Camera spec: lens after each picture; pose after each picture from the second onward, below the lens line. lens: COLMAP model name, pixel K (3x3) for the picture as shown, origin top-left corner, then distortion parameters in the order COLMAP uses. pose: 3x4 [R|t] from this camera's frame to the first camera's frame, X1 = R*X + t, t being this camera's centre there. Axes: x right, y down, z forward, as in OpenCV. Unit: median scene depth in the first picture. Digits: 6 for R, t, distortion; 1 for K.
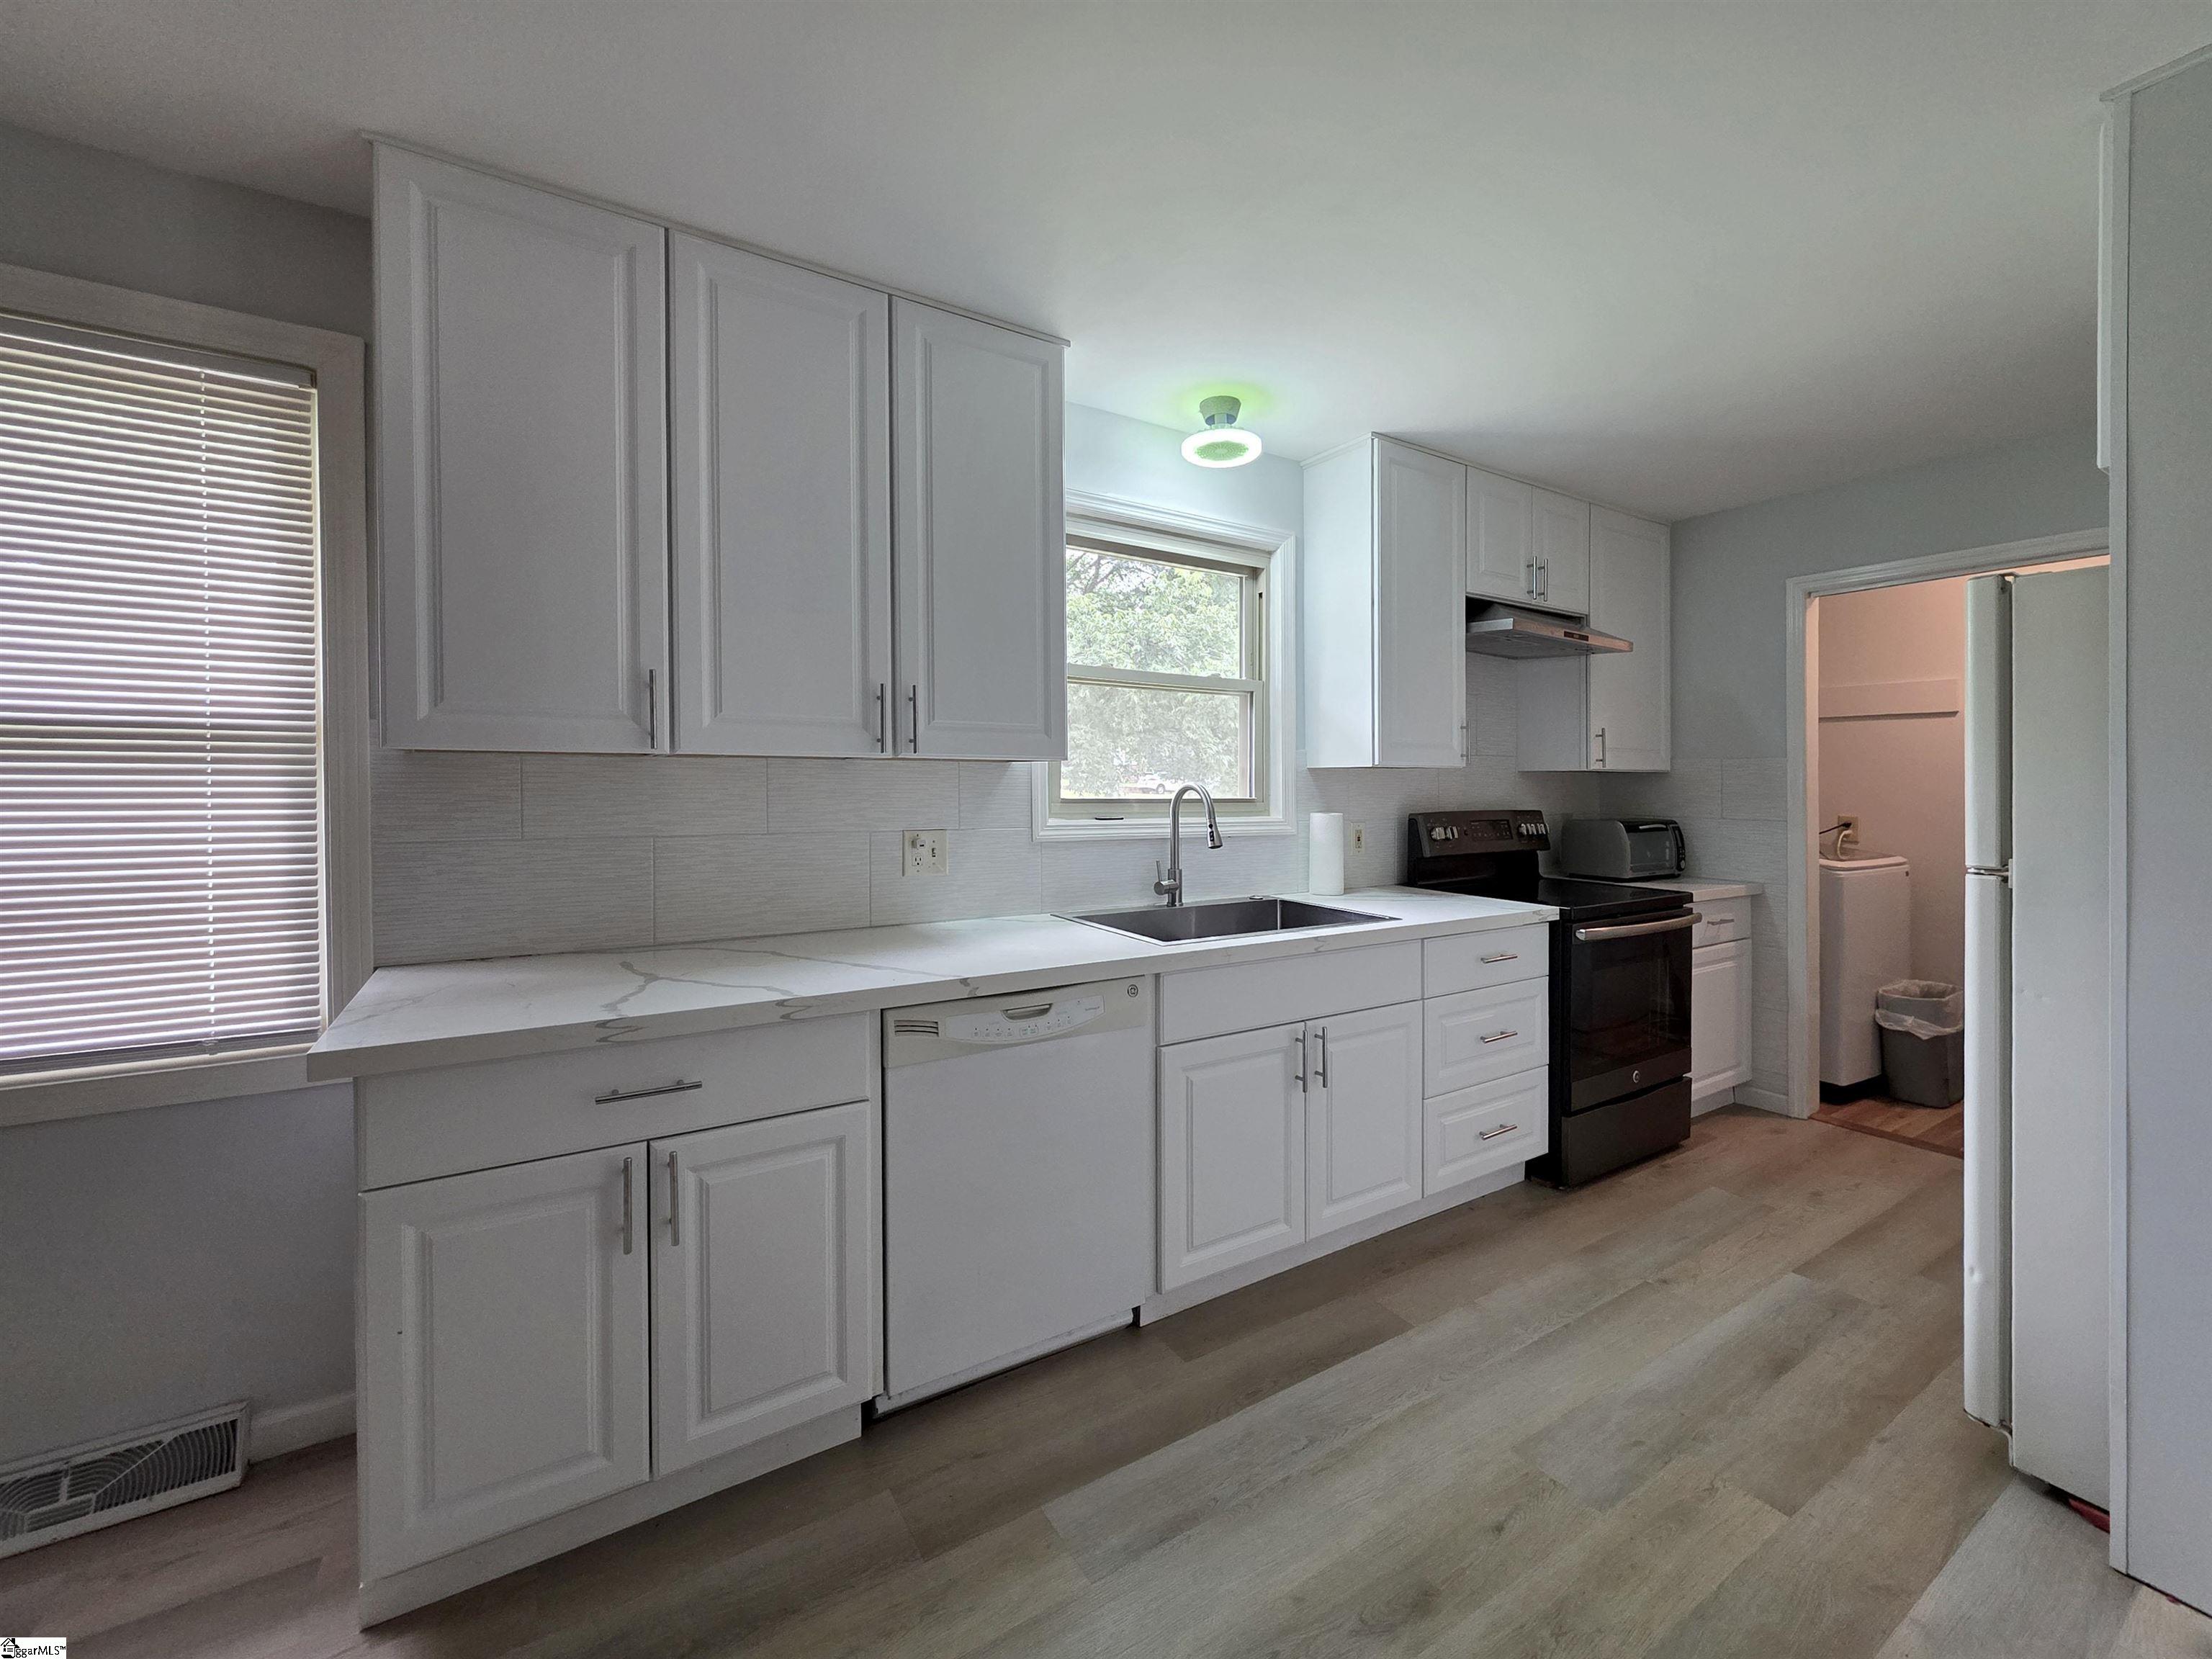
lens RADIAL K [[893.2, 0, 1098.0], [0, 893.2, 779.5], [0, 0, 1]] dist [0.001701, 0.000022]
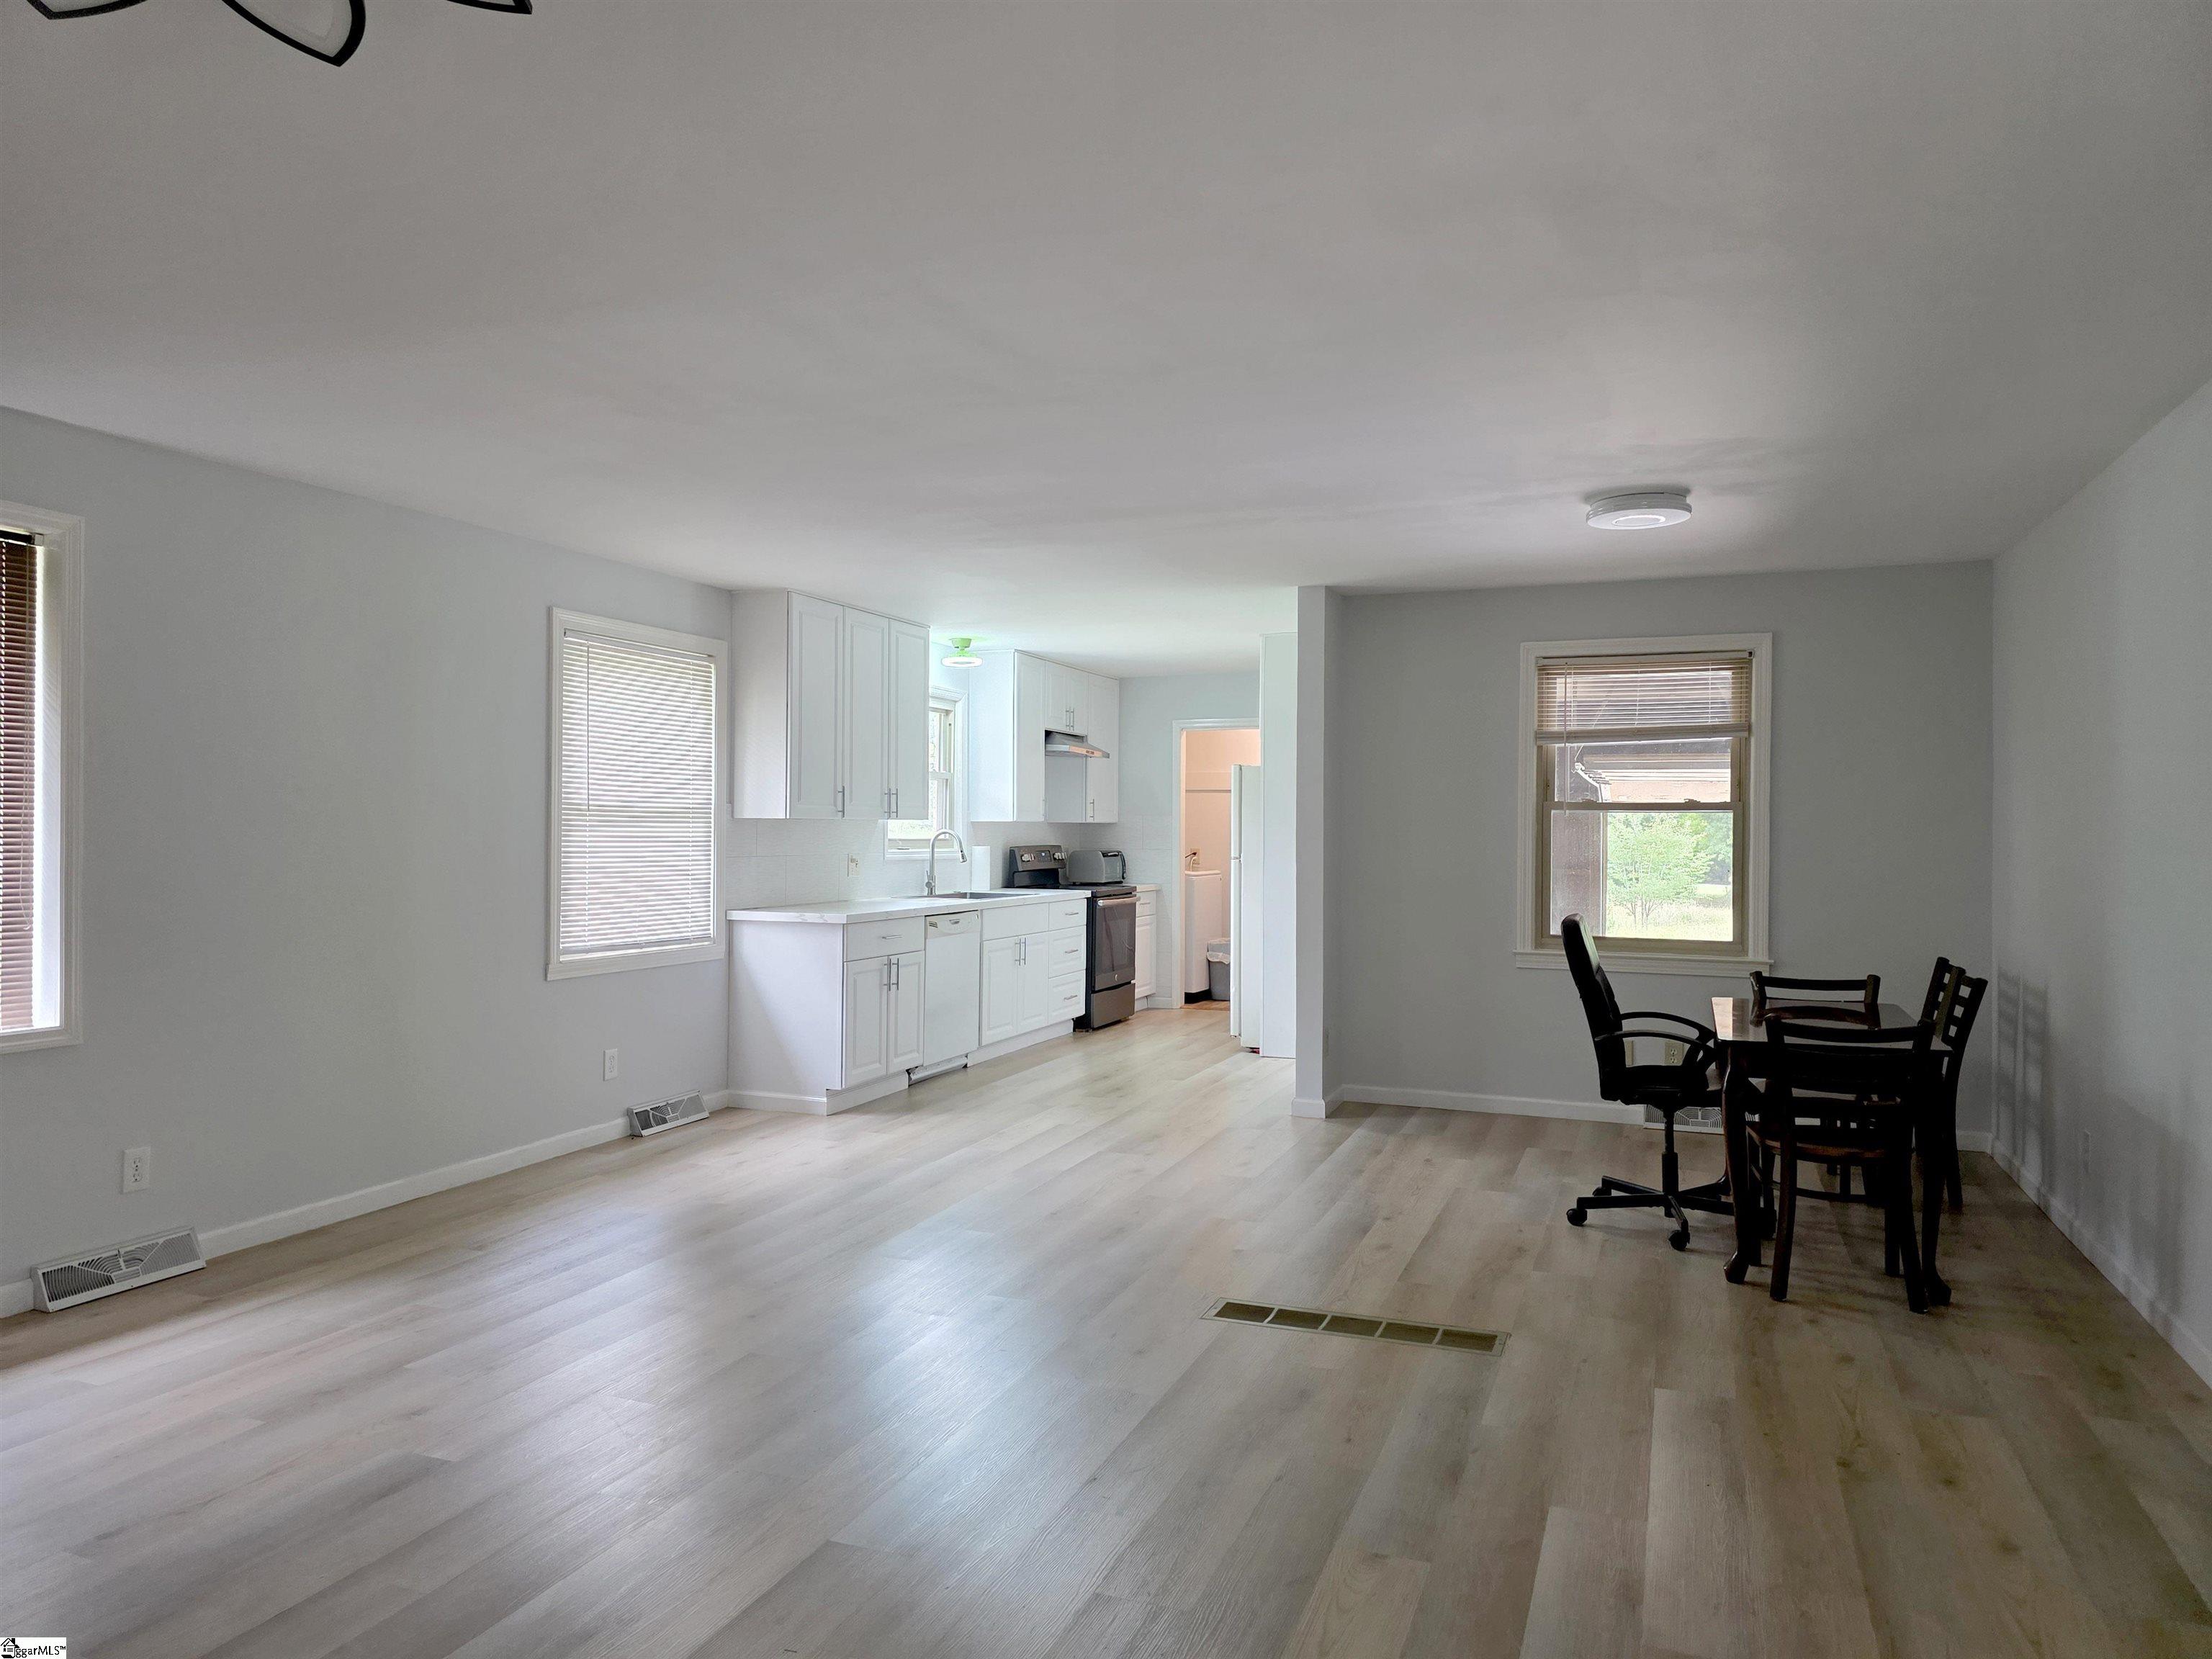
lens RADIAL K [[1481.1, 0, 1109.3], [0, 1481.1, 865.8], [0, 0, 1]] dist [0.105839, -0.110246]
pose [[0.794819, -0.017009, 0.606608, -1.481624], [-0.001916, 0.999532, 0.030537, -0.017262], [-0.606843, -0.025434, 0.794414, -1.687833]]
